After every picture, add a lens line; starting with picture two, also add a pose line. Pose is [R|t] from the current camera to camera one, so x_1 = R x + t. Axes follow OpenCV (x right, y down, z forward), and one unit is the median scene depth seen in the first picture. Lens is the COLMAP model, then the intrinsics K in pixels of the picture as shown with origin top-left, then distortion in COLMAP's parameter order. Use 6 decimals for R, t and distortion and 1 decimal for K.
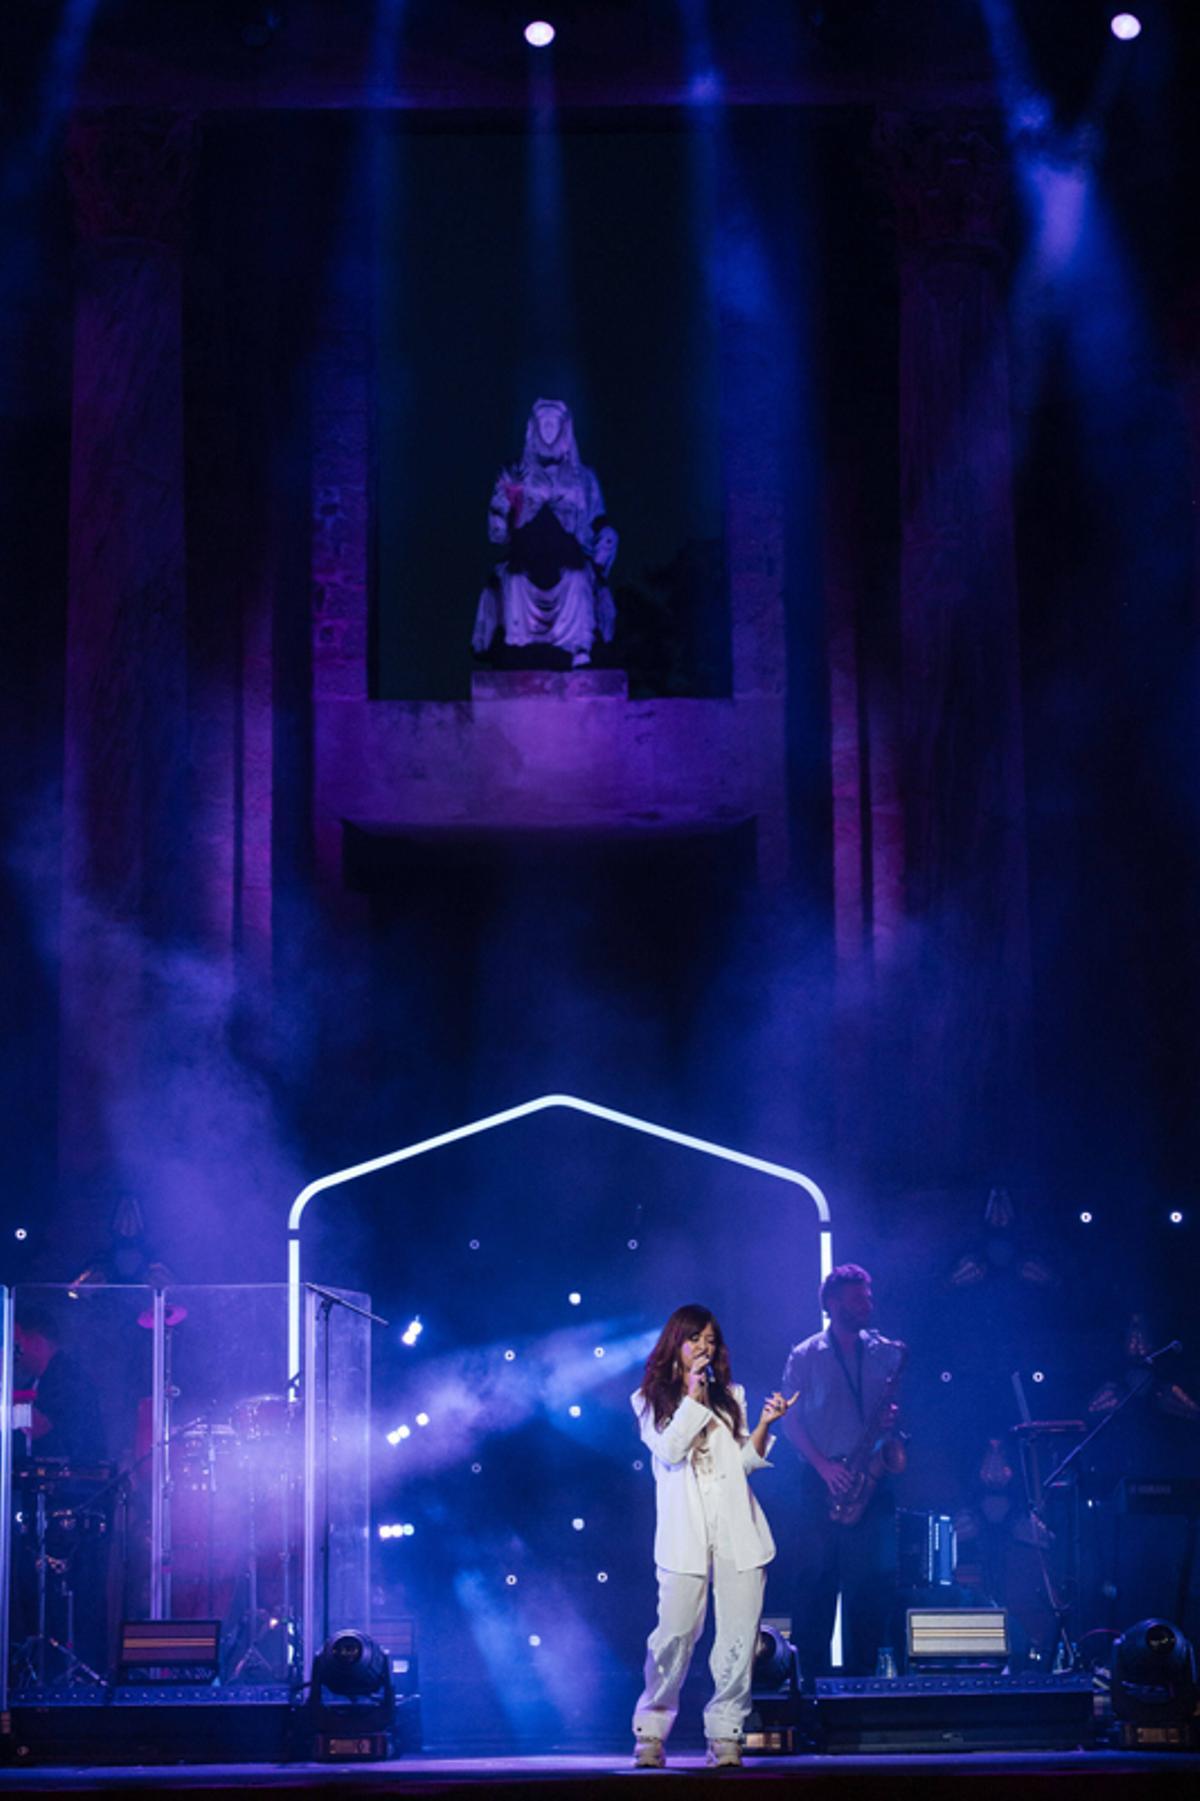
lens RADIAL K [[3938.4, 0, 637.9], [0, 3938.4, 897.2], [0, 0, 1]] dist [-0.006962, 1.123789]
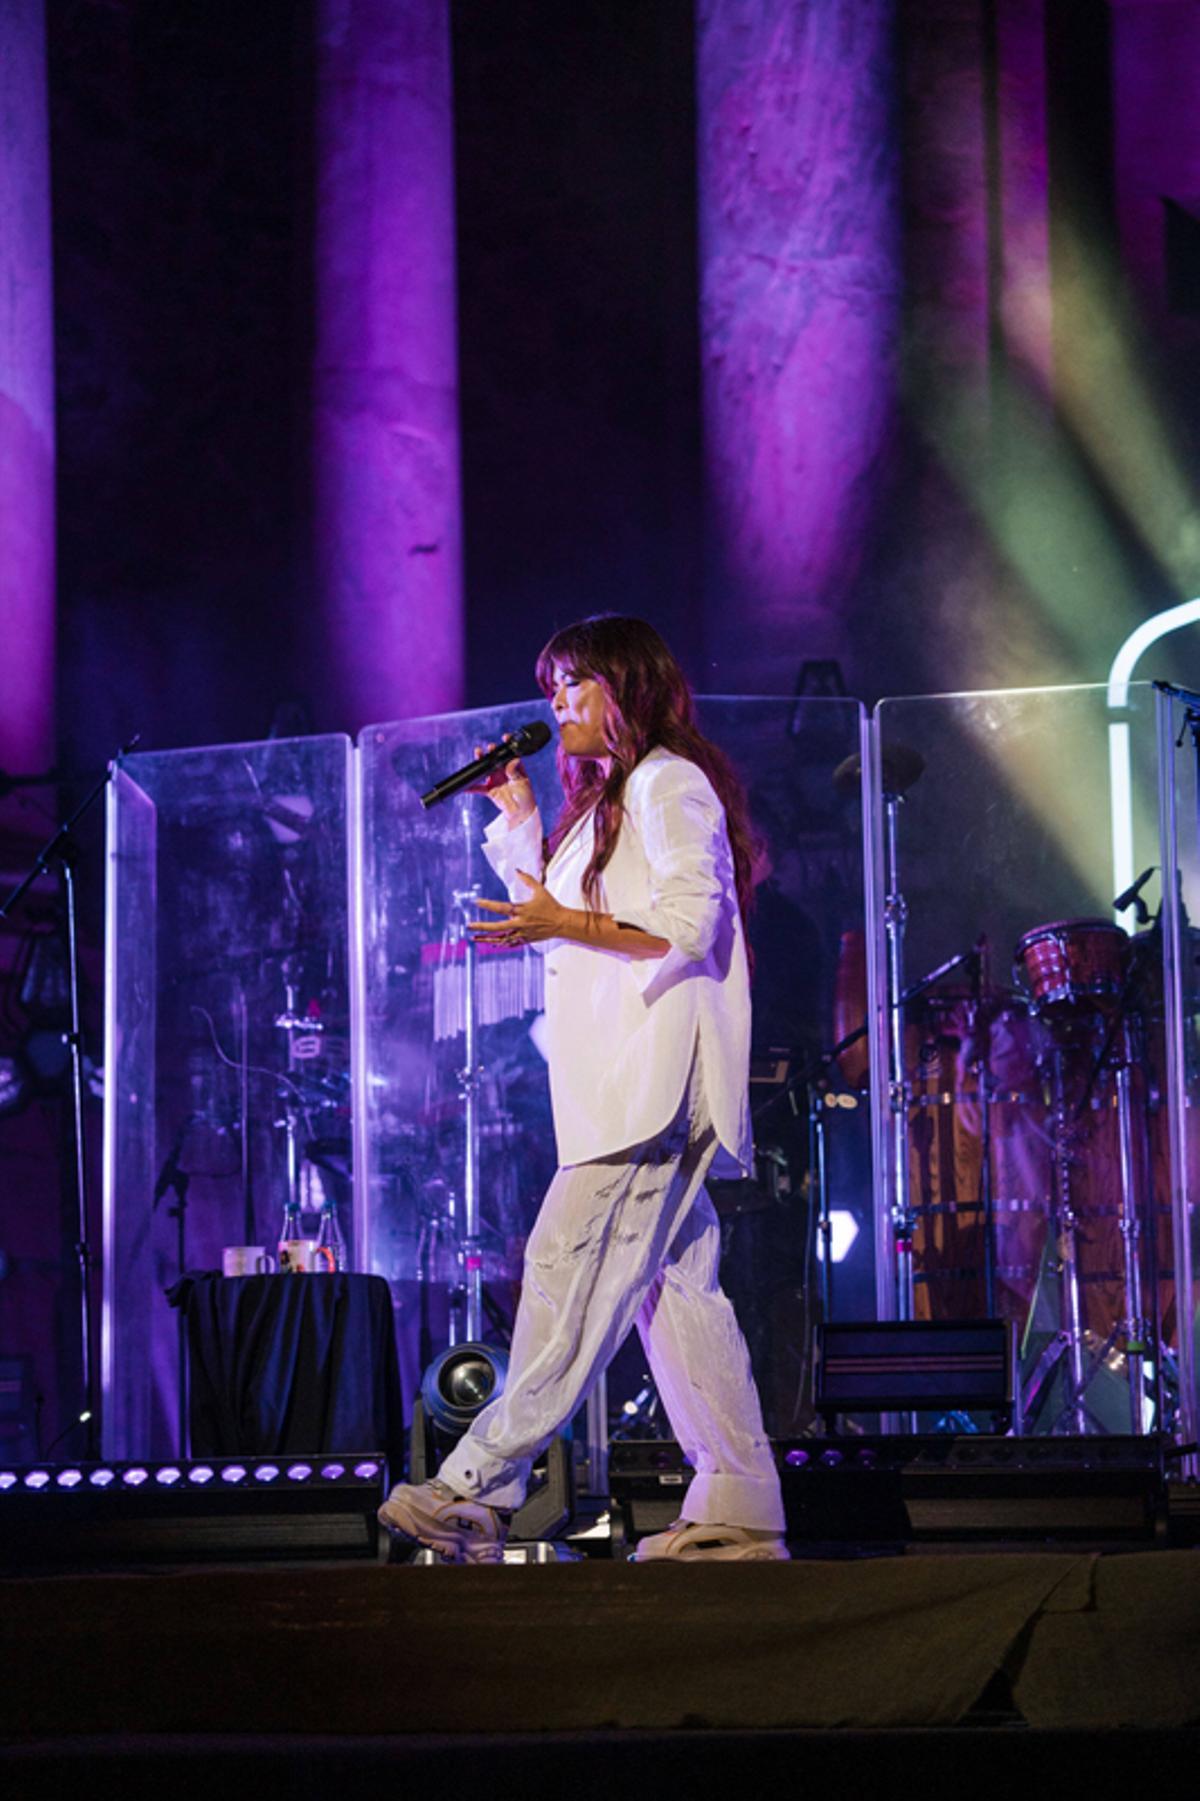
lens RADIAL K [[5097.4, 0, 600.0], [0, 5097.4, 900.5], [0, 0, 1]] dist [0.477831, -8.173785]
pose [[0.983570, -0.029742, -0.178058, -0.036330], [0.035056, 0.999027, 0.026773, 0.102735], [0.177089, -0.032575, 0.983656, 0.321947]]
